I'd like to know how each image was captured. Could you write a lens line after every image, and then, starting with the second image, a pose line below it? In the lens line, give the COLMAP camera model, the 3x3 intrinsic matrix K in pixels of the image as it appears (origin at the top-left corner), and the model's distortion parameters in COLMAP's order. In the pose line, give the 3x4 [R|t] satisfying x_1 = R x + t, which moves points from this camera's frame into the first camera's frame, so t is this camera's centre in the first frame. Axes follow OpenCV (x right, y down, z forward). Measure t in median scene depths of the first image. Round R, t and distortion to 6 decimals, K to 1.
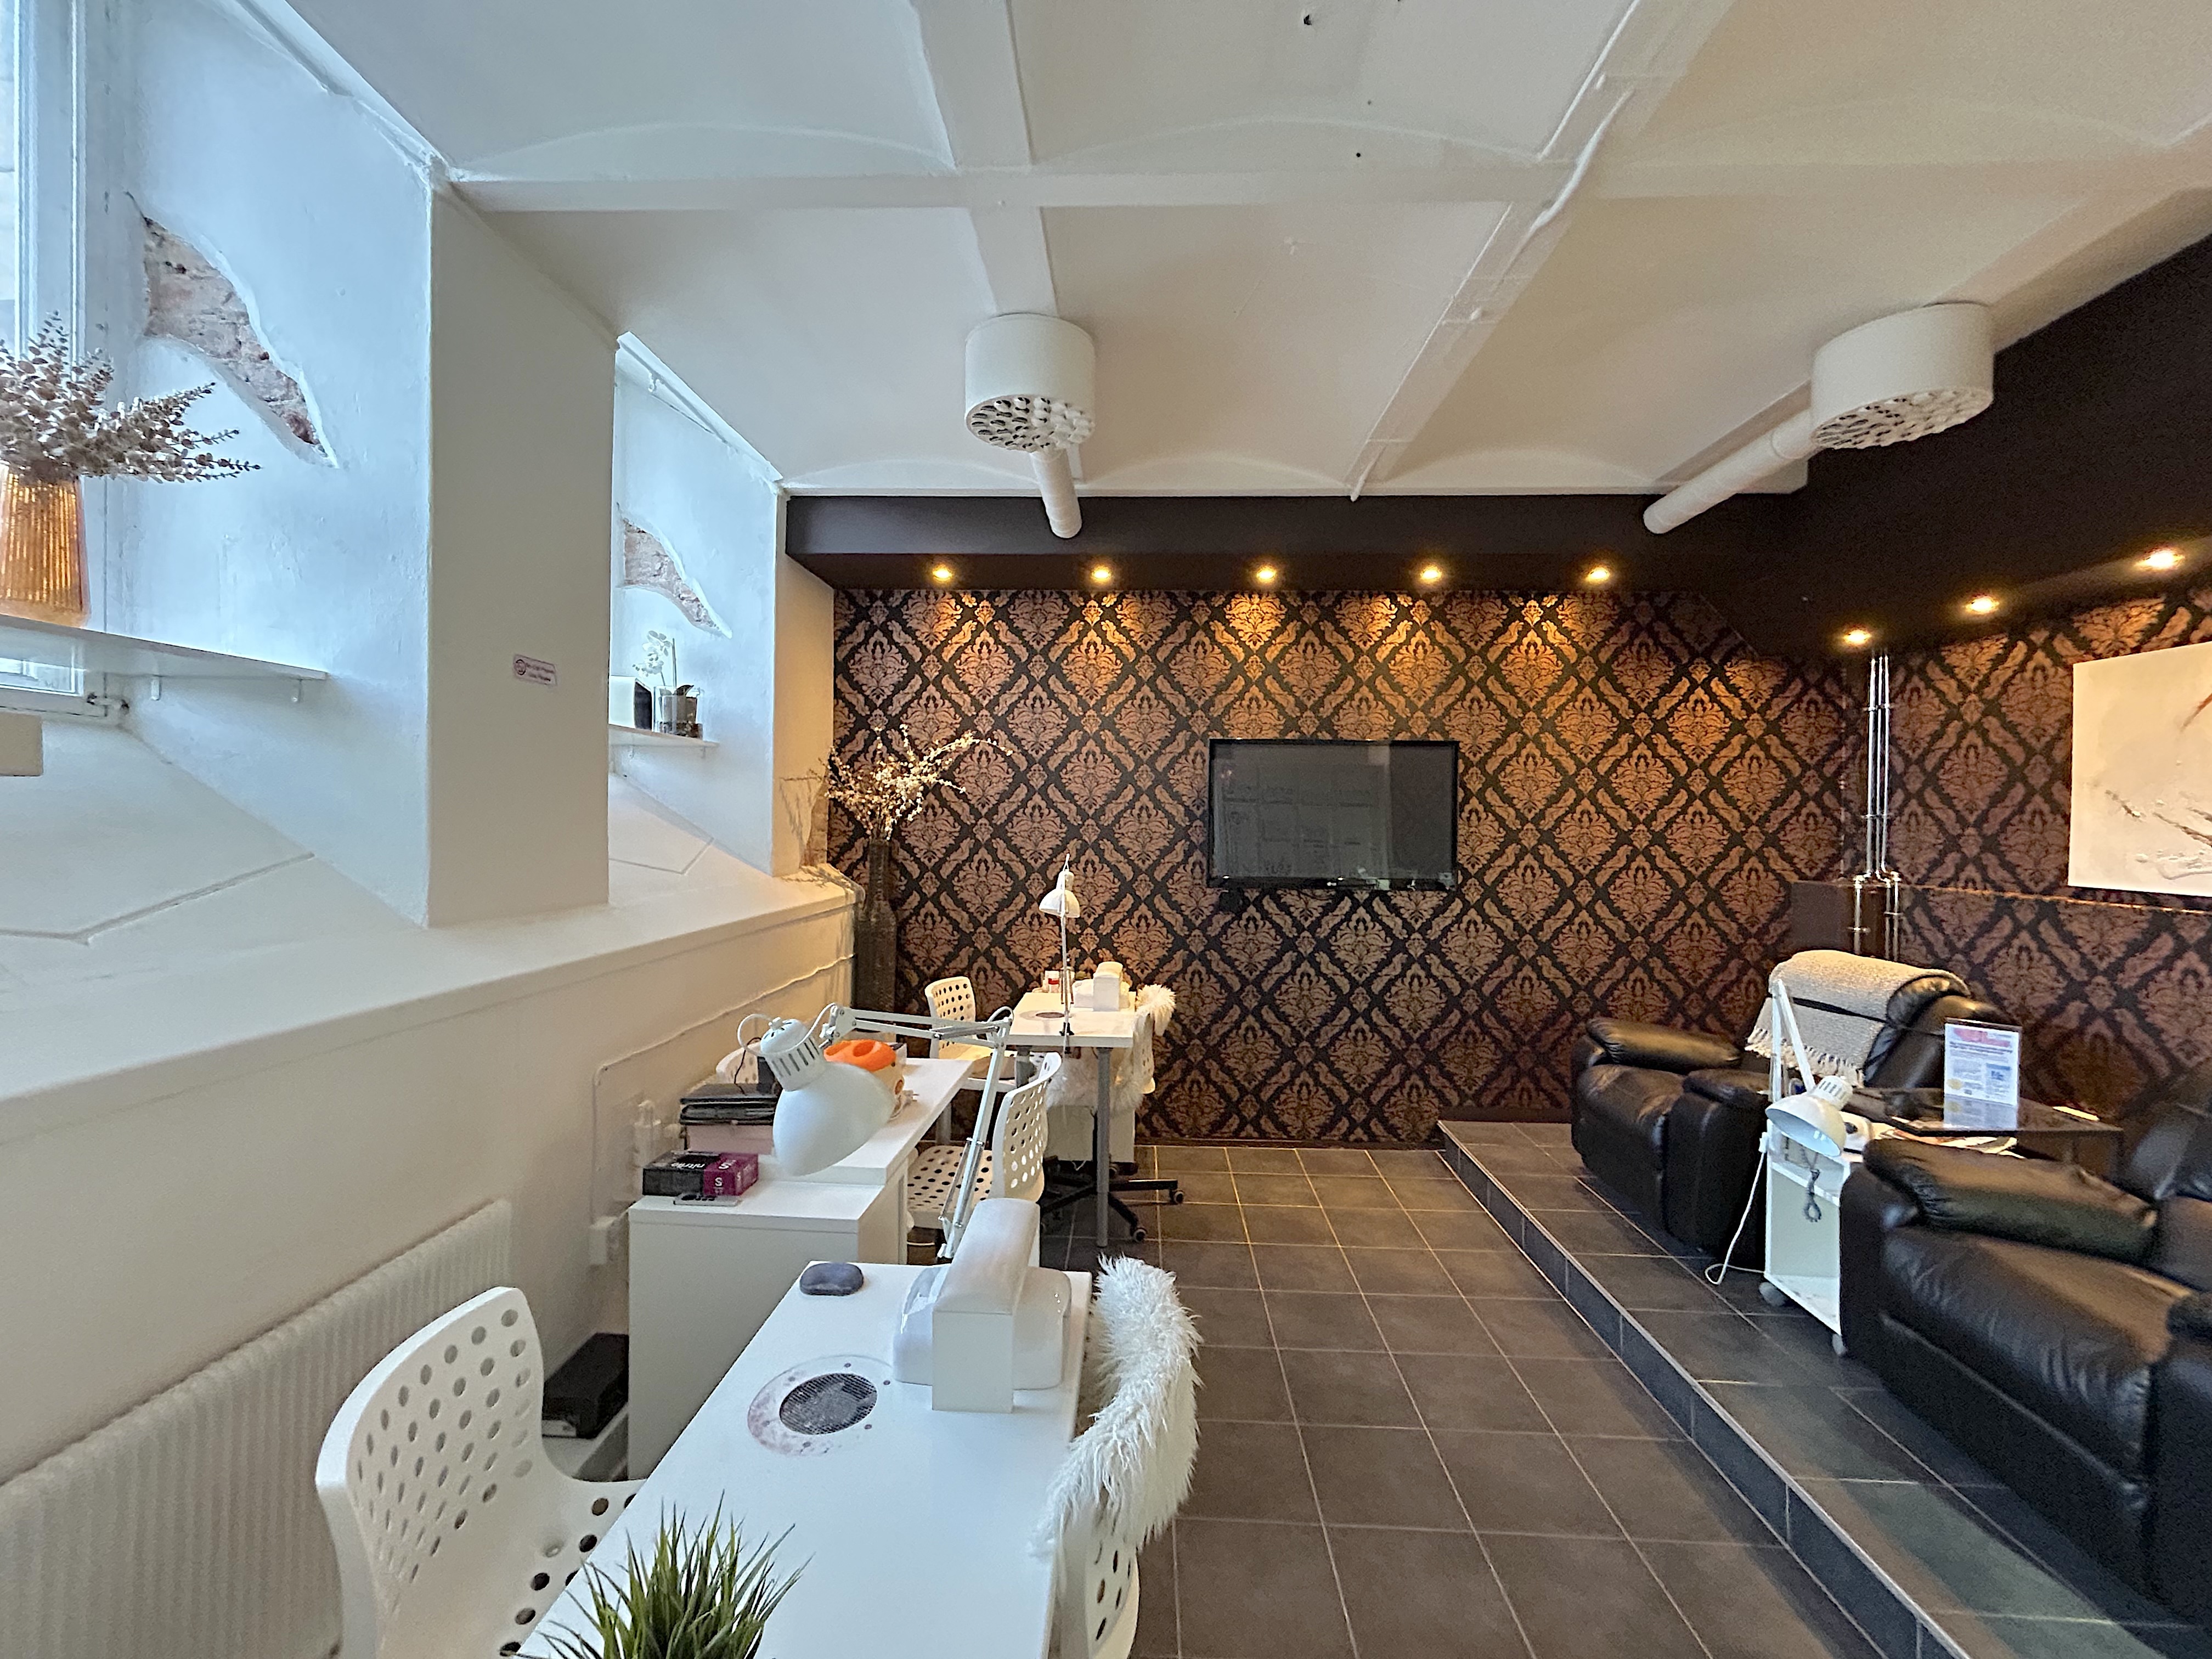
lens RADIAL K [[893.0, 0, 1099.7], [0, 893.0, 826.3], [0, 0, 1]] dist [-0.000421, 0.000343]
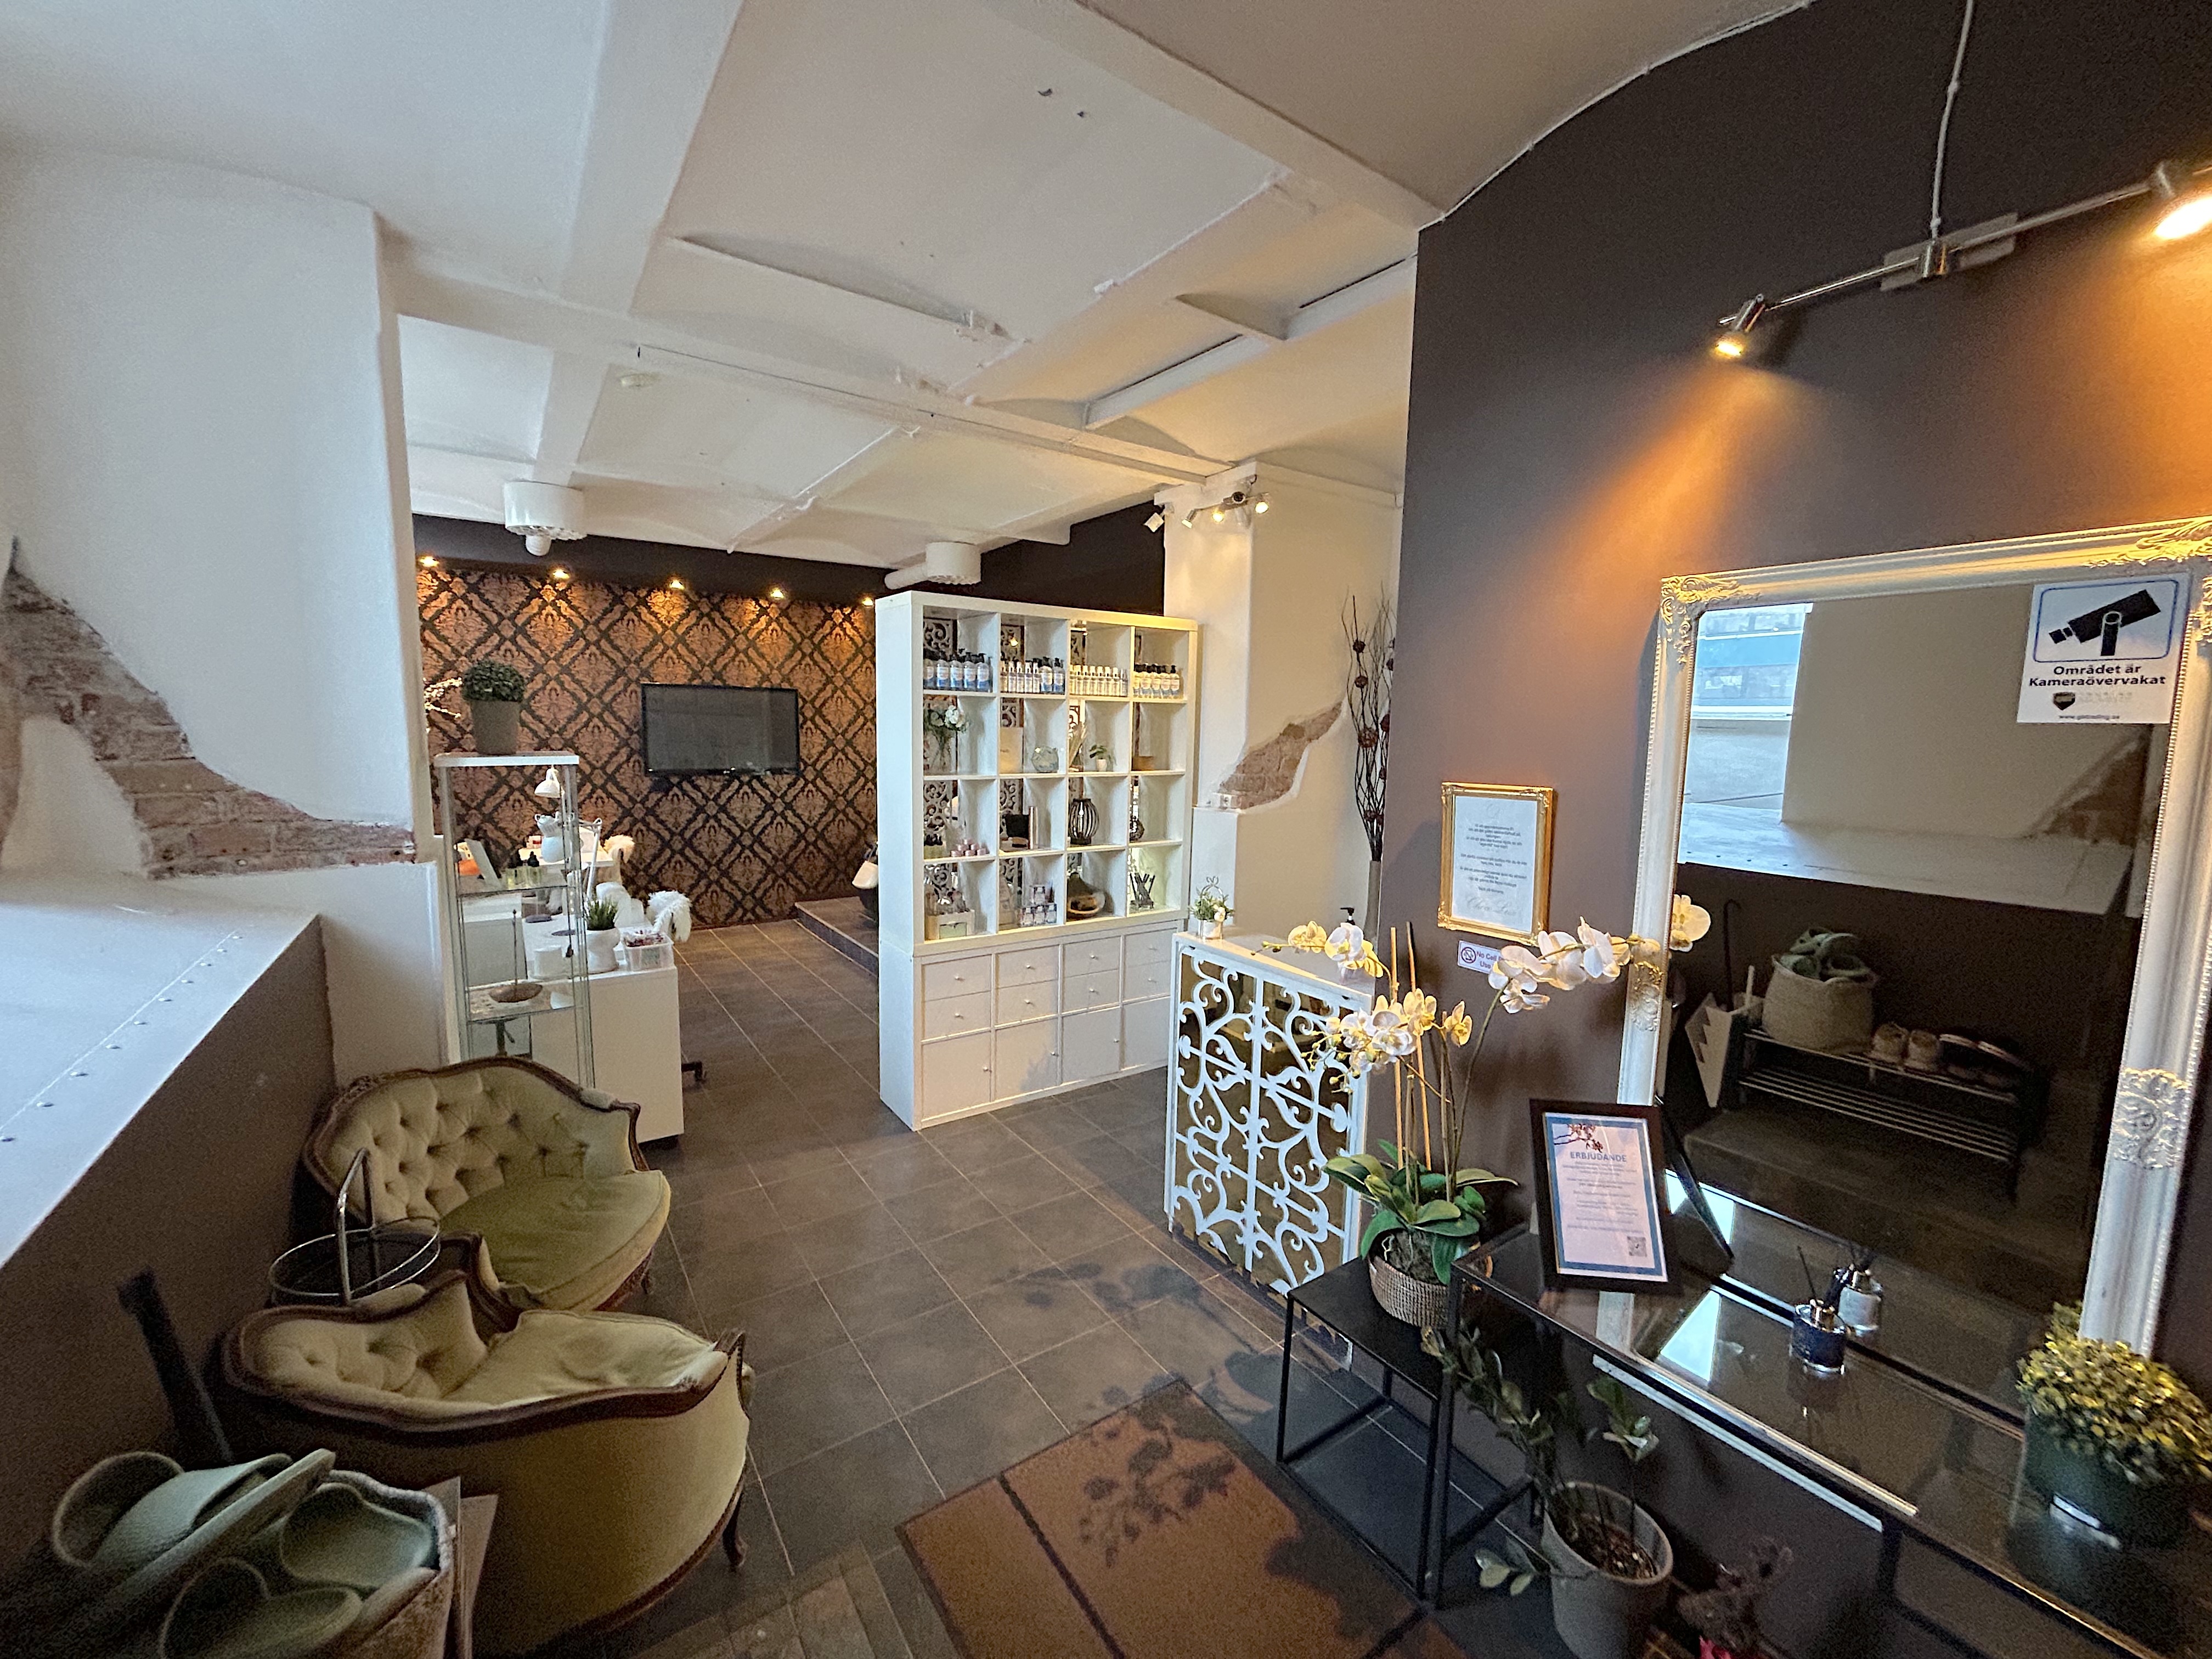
lens RADIAL K [[893.0, 0, 1096.8], [0, 893.0, 829.8], [0, 0, 1]] dist [-0.000421, 0.000343]
pose [[0.802149, -0.069135, 0.593108, -0.185438], [-0.007970, 0.991947, 0.126405, -0.045712], [-0.597070, -0.106123, 0.795138, -0.765705]]
